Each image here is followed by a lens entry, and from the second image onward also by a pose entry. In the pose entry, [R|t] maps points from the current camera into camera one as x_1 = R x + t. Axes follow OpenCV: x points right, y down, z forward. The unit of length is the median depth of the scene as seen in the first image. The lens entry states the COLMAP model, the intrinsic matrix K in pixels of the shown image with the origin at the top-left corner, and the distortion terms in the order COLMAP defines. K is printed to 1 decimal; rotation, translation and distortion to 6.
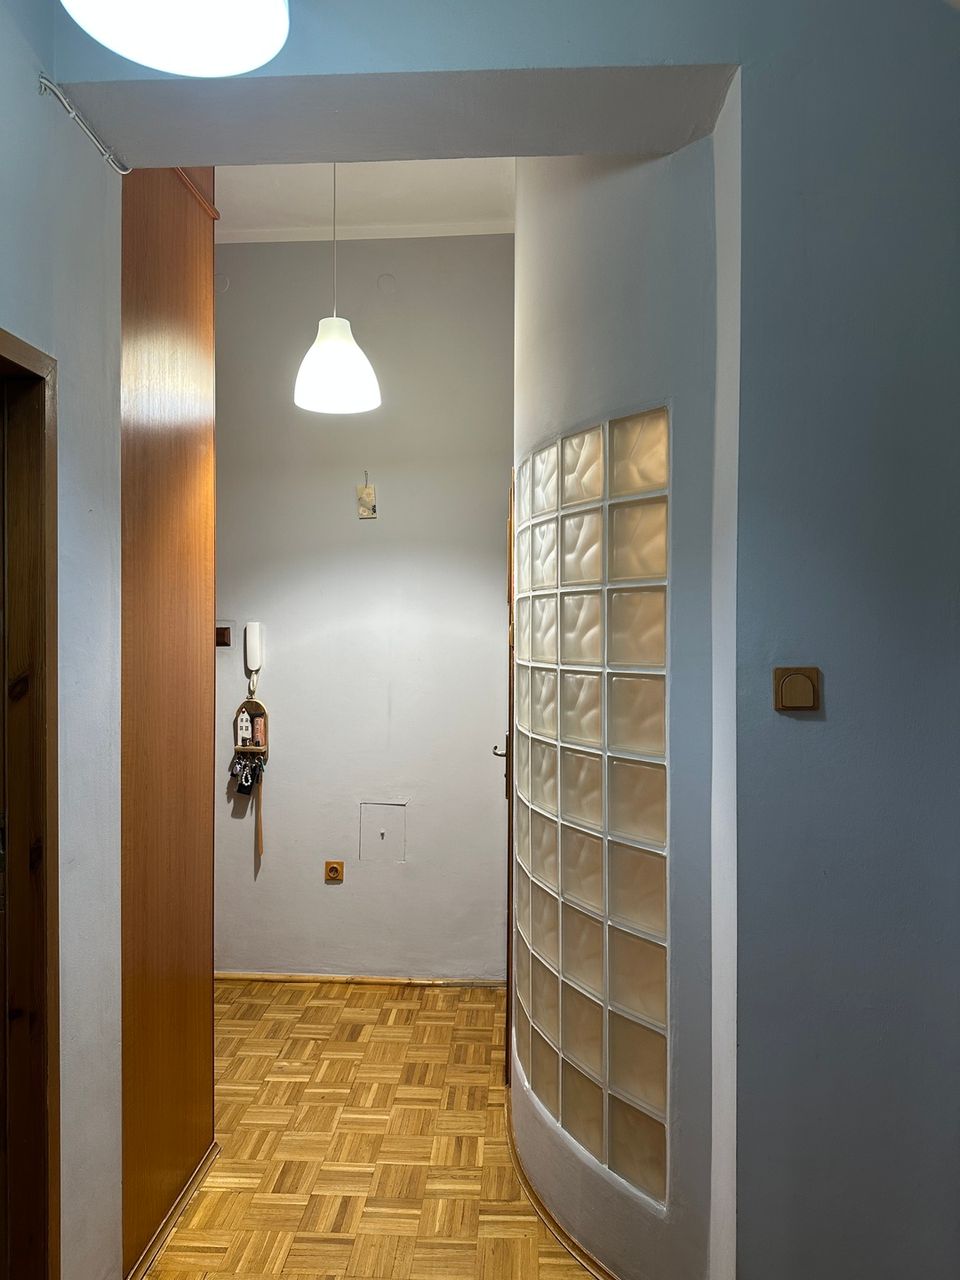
lens RADIAL K [[897.9, 0, 450.0], [0, 897.9, 643.1], [0, 0, 1]] dist [0.064629, -0.088455]
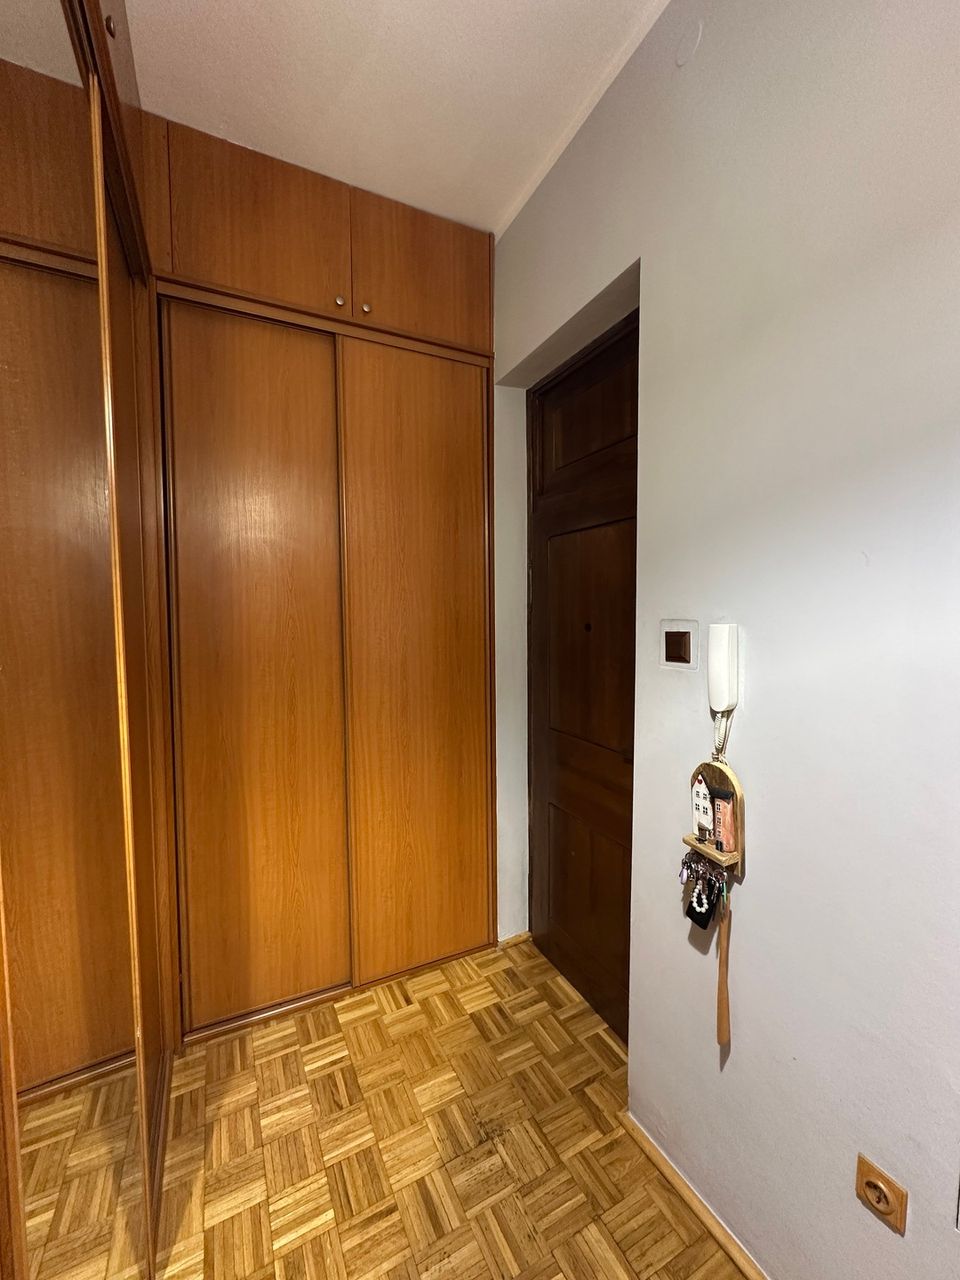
lens RADIAL K [[513.0, 0, 479.7], [0, 513.0, 639.0], [0, 0, 1]] dist [-0.004980, 0.000571]
pose [[0.524168, 0.033871, -0.850941, -0.036915], [0.006566, 0.999018, 0.043810, -0.036850], [0.851590, -0.028551, 0.523431, 0.909959]]
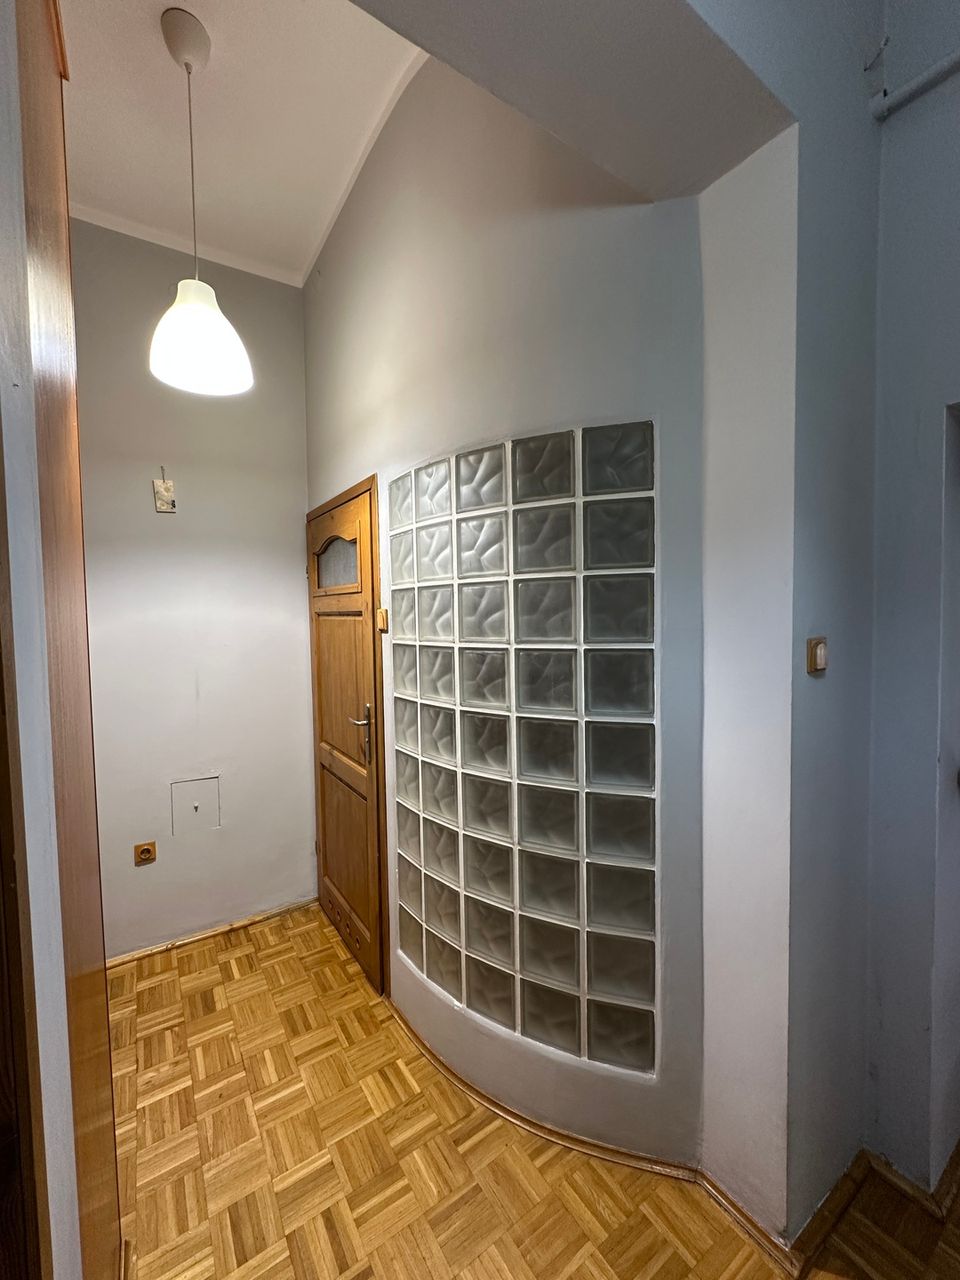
lens RADIAL K [[513.0, 0, 475.2], [0, 513.0, 641.5], [0, 0, 1]] dist [-0.004980, 0.000571]
pose [[0.790280, -0.046109, 0.611009, -0.227125], [0.028392, 0.998849, 0.038654, -0.004965], [-0.612088, -0.013200, 0.790679, 0.382057]]
